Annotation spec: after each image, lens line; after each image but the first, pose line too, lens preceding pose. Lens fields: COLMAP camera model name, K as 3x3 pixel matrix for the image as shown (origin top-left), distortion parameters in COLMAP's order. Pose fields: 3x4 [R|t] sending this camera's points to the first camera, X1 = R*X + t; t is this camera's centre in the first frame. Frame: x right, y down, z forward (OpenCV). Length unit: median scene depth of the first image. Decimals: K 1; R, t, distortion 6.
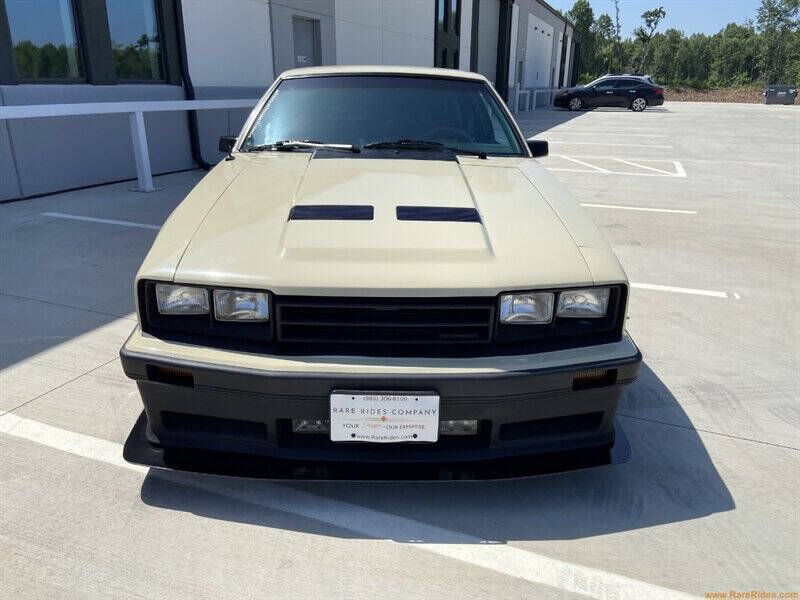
lens RADIAL K [[602.2, 0, 400.4], [0, 602.2, 295.6], [0, 0, 1]] dist [0.128667, -0.157169]
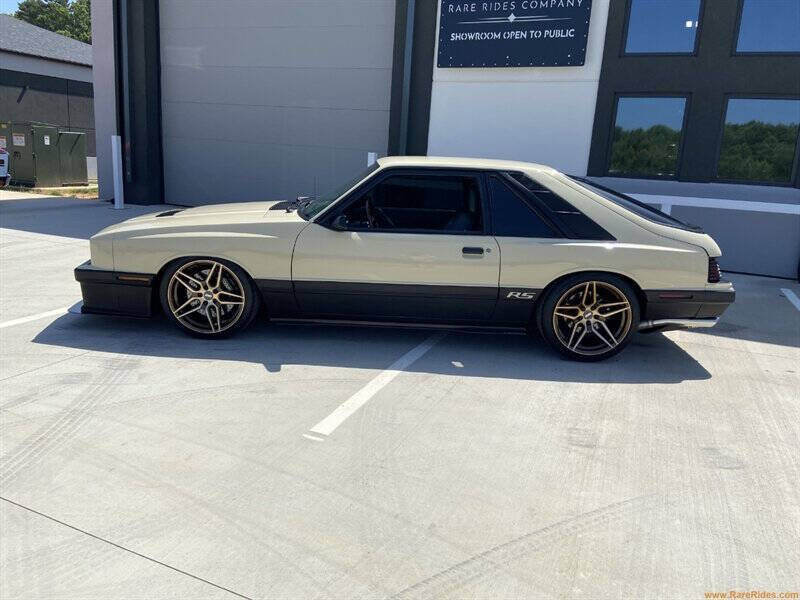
lens RADIAL K [[604.5, 0, 394.0], [0, 604.5, 289.2], [0, 0, 1]] dist [0.118930, -0.147198]
pose [[-0.057858, 0.200468, -0.977990, 0.747551], [-0.377268, 0.902597, 0.207333, -0.216698], [0.924295, 0.380961, 0.023408, 0.606328]]
